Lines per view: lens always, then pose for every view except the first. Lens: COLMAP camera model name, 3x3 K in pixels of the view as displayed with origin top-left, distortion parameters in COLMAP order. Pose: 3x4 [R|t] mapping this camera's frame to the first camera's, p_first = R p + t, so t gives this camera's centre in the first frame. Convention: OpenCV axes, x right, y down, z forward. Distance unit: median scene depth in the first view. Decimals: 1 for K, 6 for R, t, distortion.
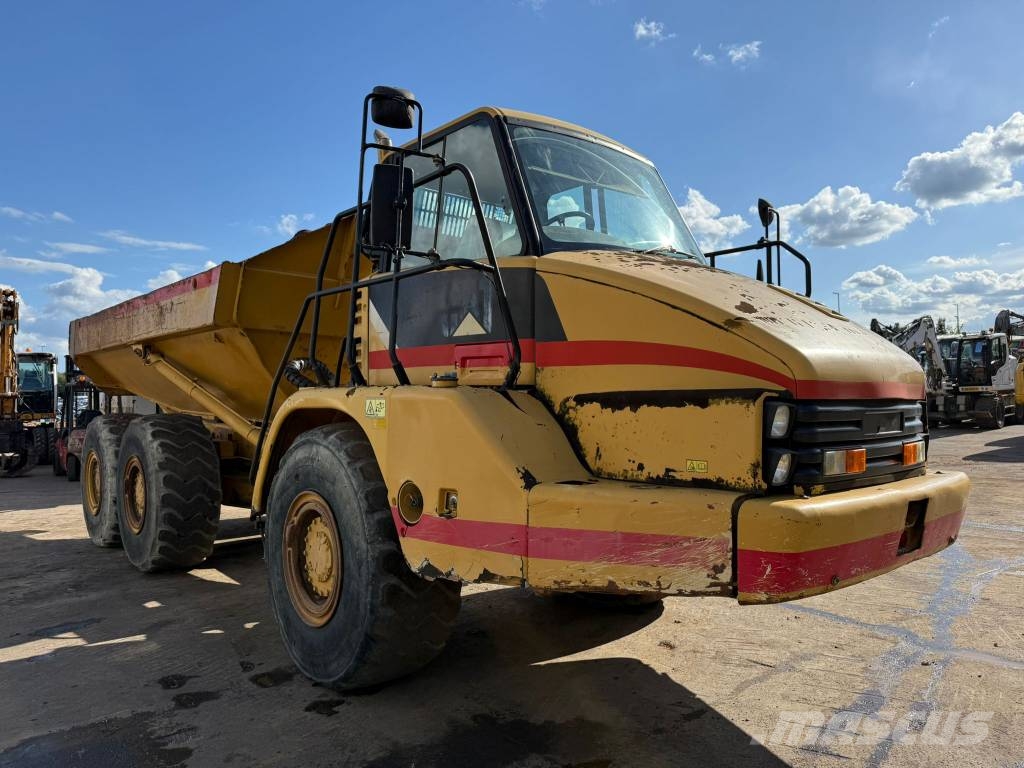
lens RADIAL K [[713.8, 0, 509.0], [0, 713.8, 380.2], [0, 0, 1]] dist [0.068095, -0.082386]
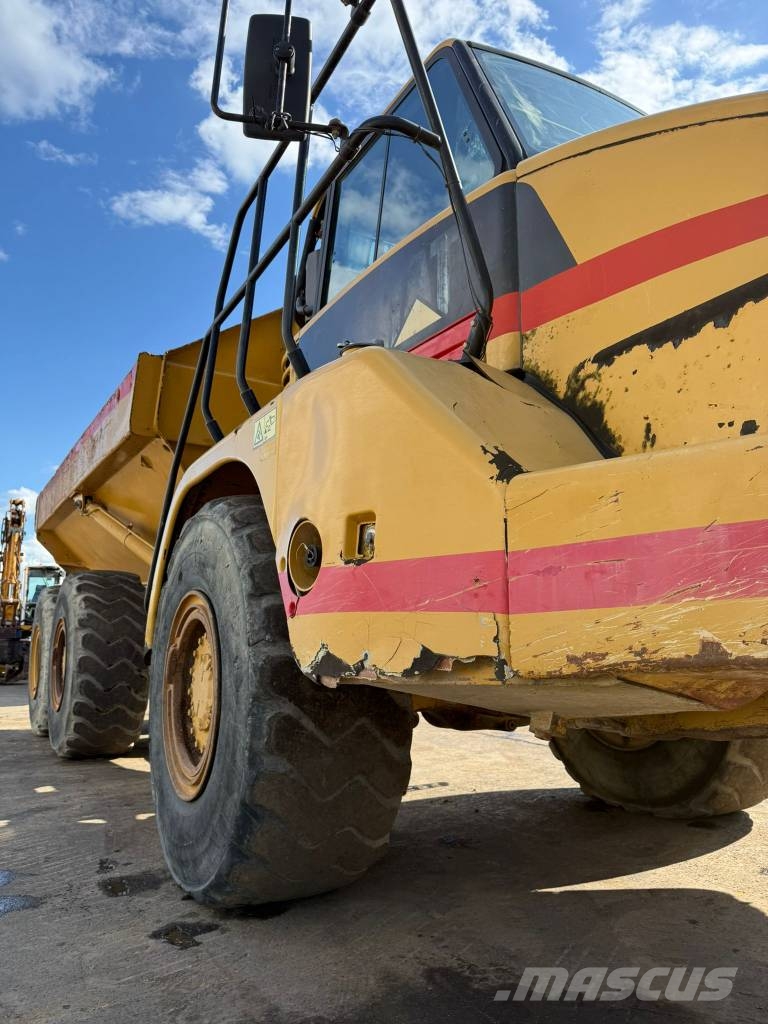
lens RADIAL K [[713.8, 0, 380.7], [0, 713.8, 512.1], [0, 0, 1]] dist [0.068095, -0.082386]
pose [[0.983089, -0.030831, -0.180517, 0.024171], [0.004560, 0.989542, -0.144172, 0.197938], [0.183074, 0.140910, 0.972948, 0.405518]]
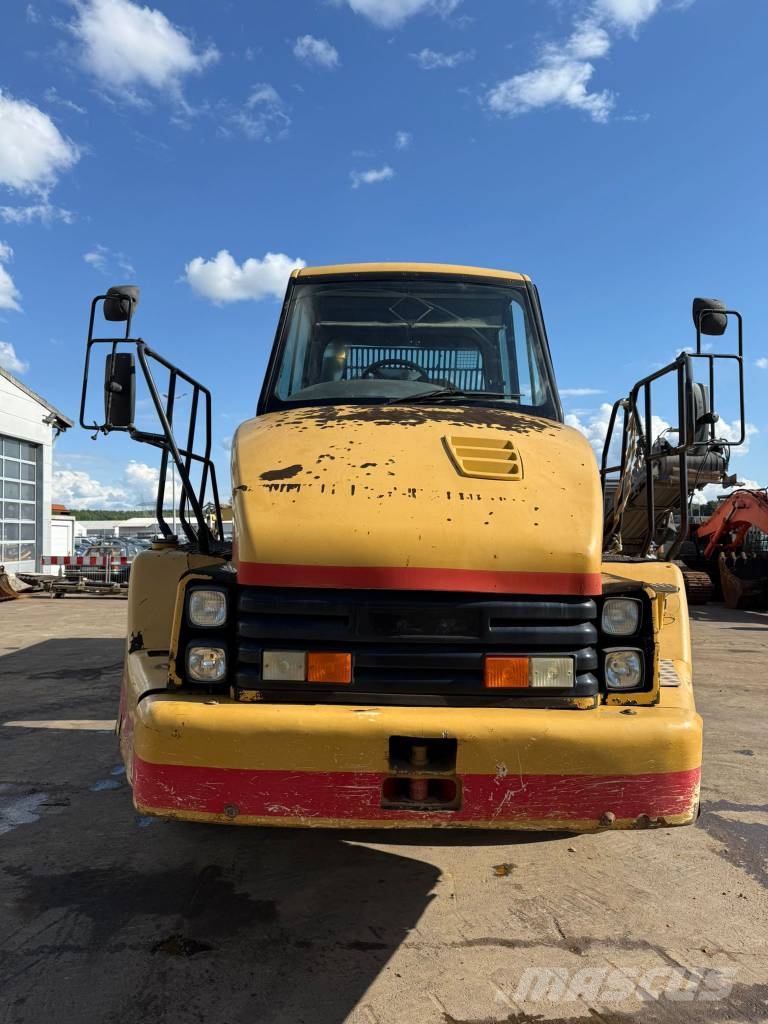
lens RADIAL K [[713.8, 0, 390.8], [0, 713.8, 510.2], [0, 0, 1]] dist [0.068095, -0.082386]
pose [[0.773208, 0.005701, -0.634127, 0.787631], [-0.012642, 0.999899, -0.006424, -0.041726], [0.634026, 0.012984, 0.773203, 0.343386]]
